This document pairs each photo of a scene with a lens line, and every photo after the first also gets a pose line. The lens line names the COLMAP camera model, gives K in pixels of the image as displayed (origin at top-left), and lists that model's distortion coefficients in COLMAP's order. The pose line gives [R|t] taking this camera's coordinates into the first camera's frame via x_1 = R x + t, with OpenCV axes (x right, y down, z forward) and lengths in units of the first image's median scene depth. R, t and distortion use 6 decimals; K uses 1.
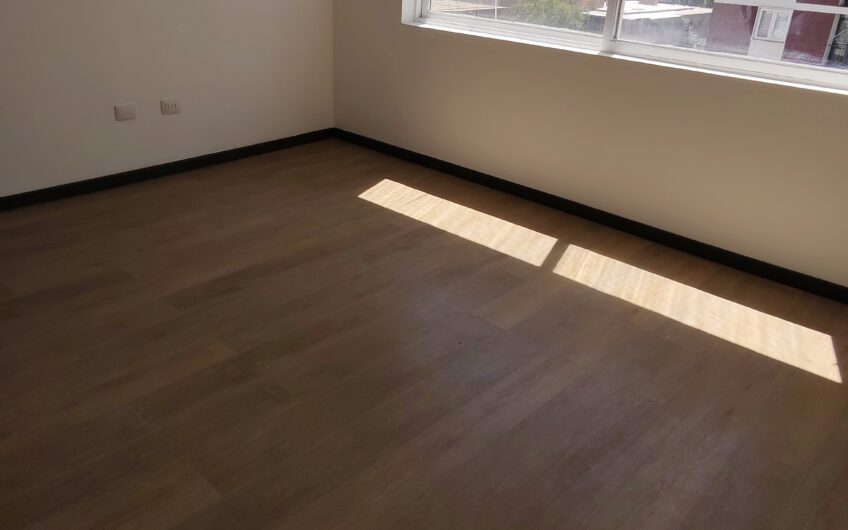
lens RADIAL K [[695.9, 0, 425.7], [0, 695.9, 266.5], [0, 0, 1]] dist [-0.105330, 0.157511]
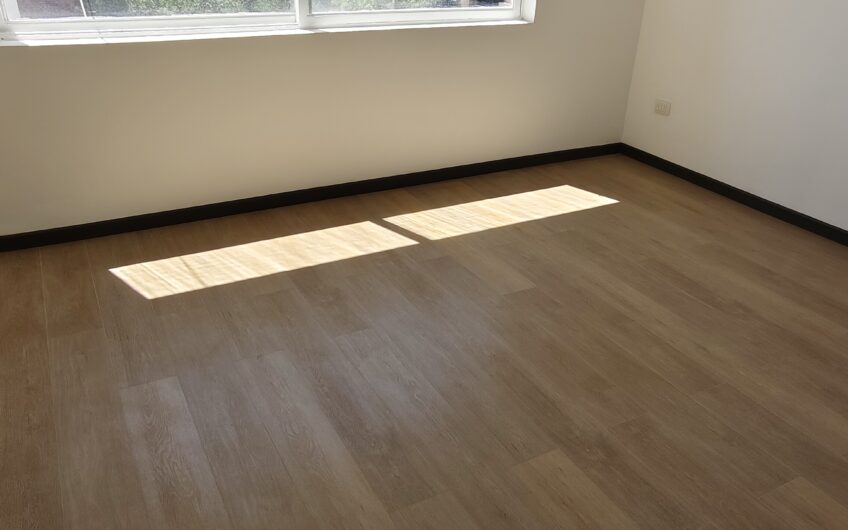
lens RADIAL K [[695.9, 0, 425.7], [0, 695.9, 266.5], [0, 0, 1]] dist [-0.105330, 0.157511]
pose [[0.299744, -0.457683, 0.837066, -0.660179], [0.388950, 0.859805, 0.330837, -0.286476], [-0.871132, 0.226411, 0.435737, 0.524607]]
